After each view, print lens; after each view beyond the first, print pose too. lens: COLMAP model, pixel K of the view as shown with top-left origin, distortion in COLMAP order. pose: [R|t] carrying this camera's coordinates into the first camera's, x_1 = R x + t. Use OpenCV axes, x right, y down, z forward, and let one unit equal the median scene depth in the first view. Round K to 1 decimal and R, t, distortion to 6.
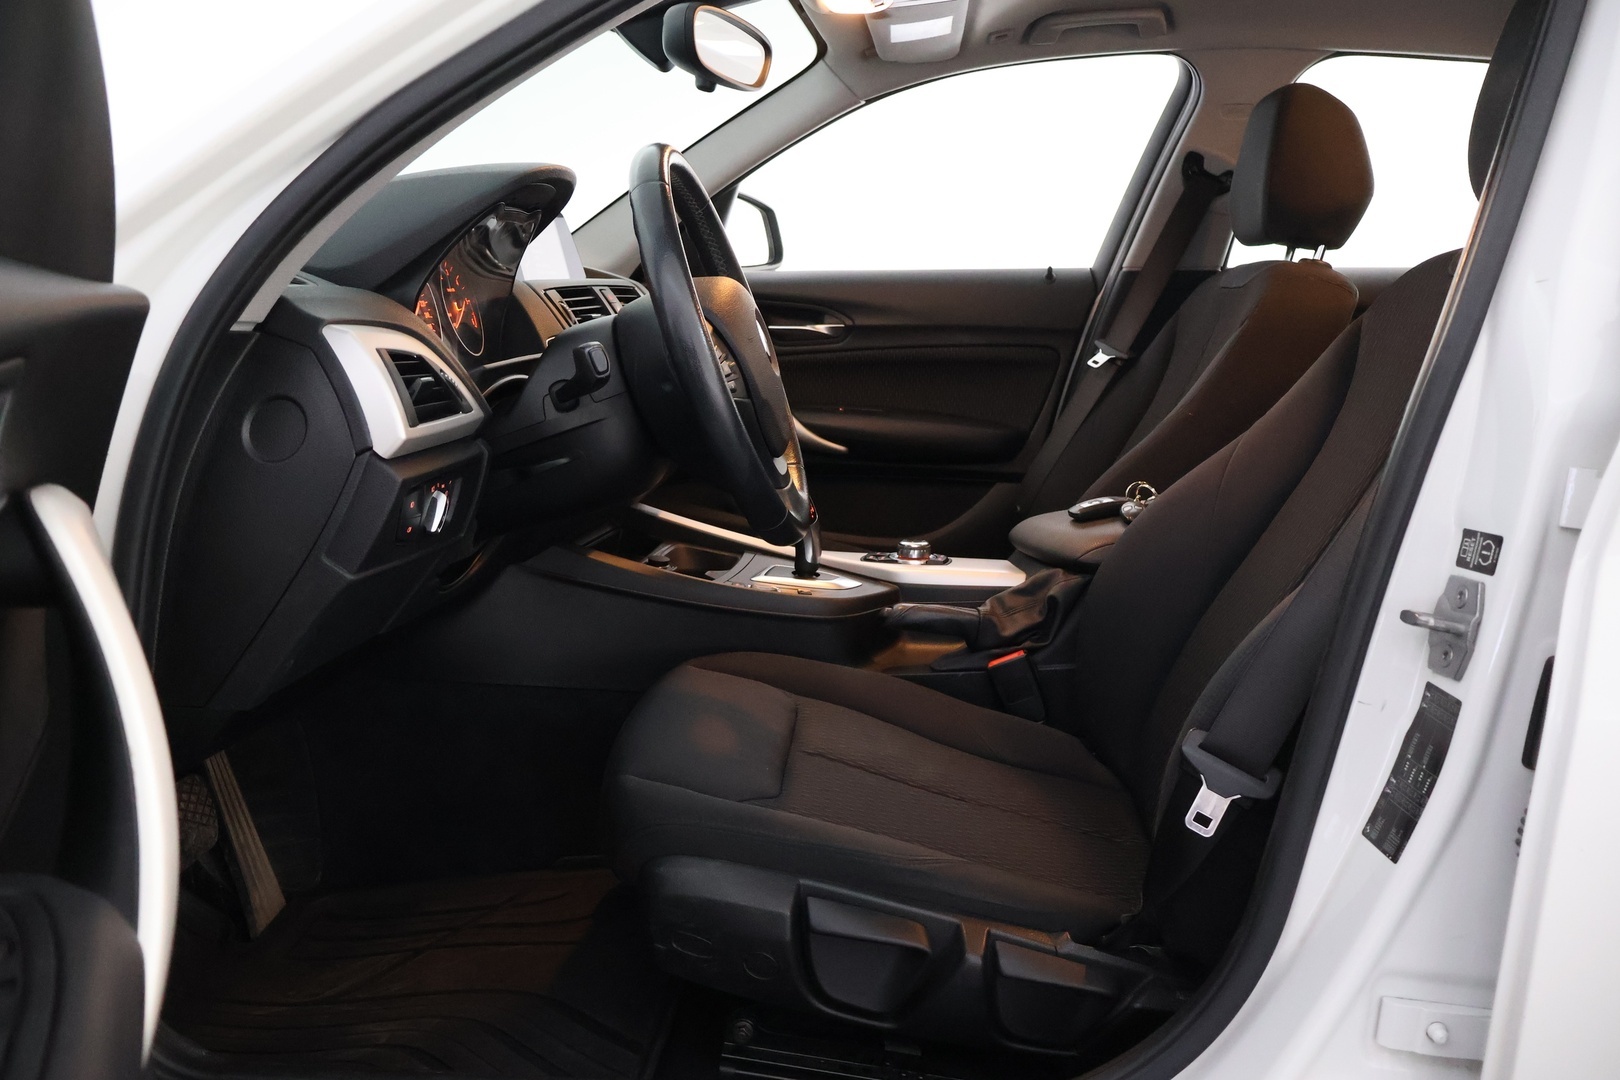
lens RADIAL K [[1355.5, 0, 806.4], [0, 1355.5, 537.9], [0, 0, 1]] dist [-0.004133, 0.005162]
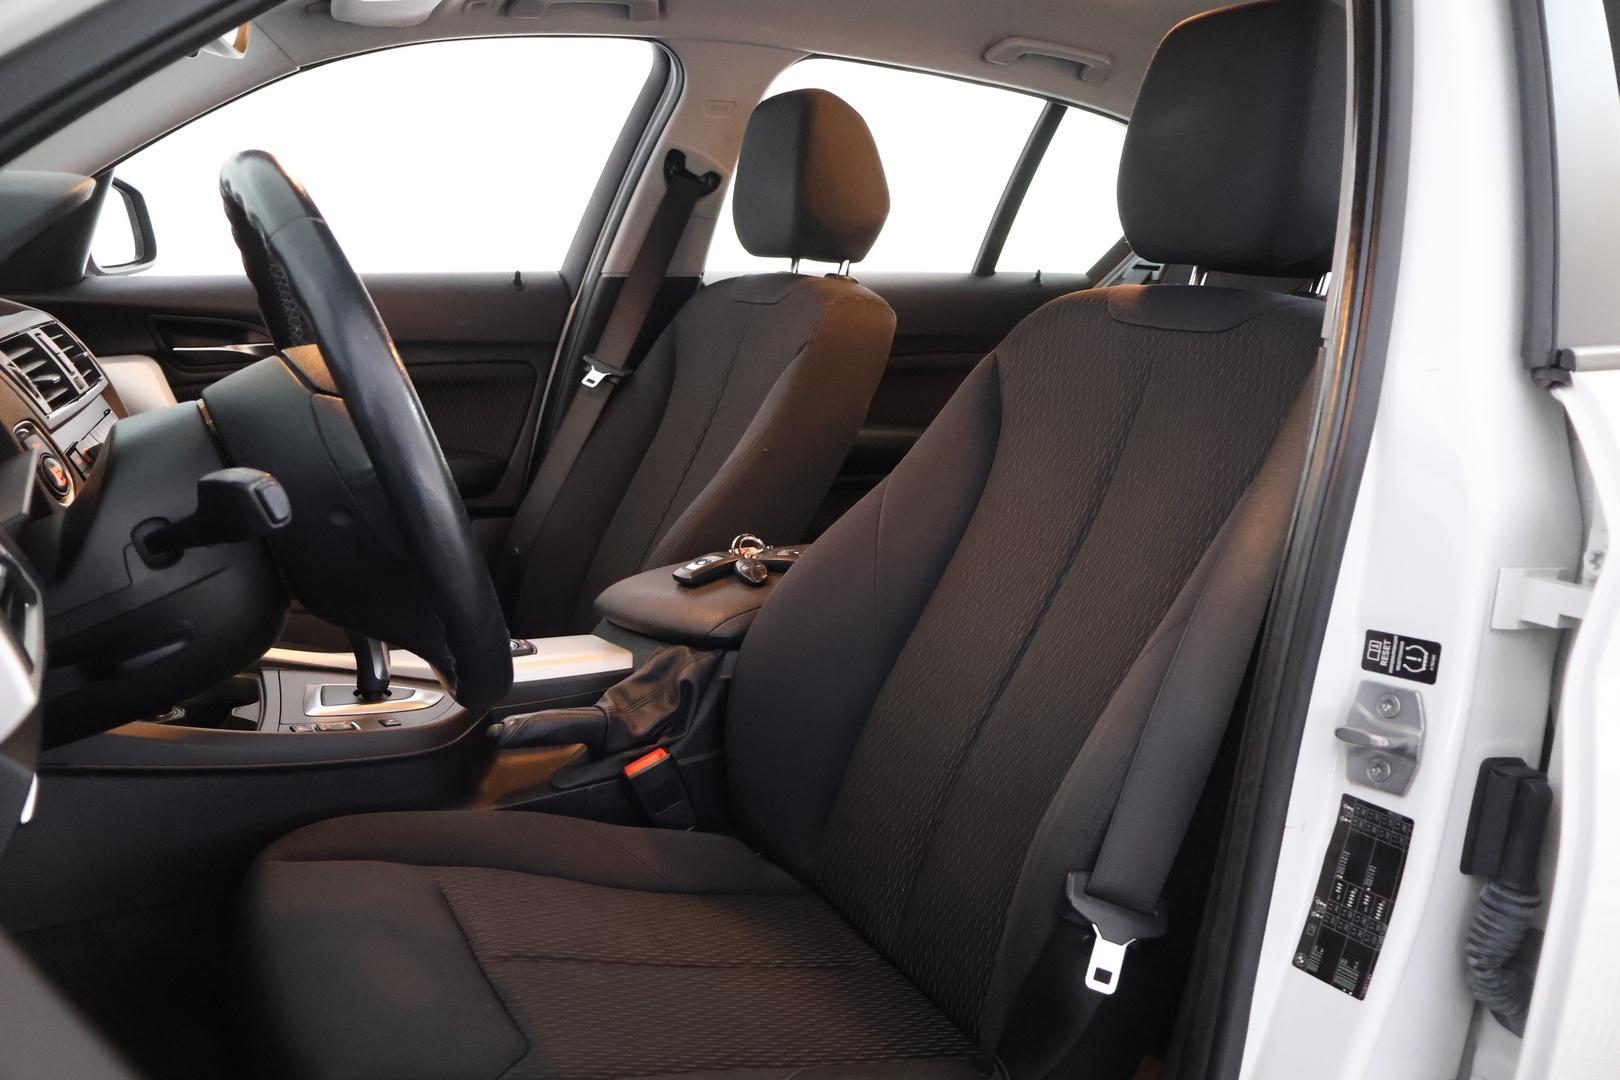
lens RADIAL K [[1355.5, 0, 811.5], [0, 1355.5, 543.5], [0, 0, 1]] dist [-0.004133, 0.005162]
pose [[0.853393, -0.103053, 0.510980, -0.177126], [0.085314, 0.994658, 0.058116, -0.084619], [-0.514239, -0.006002, 0.857626, 0.211847]]
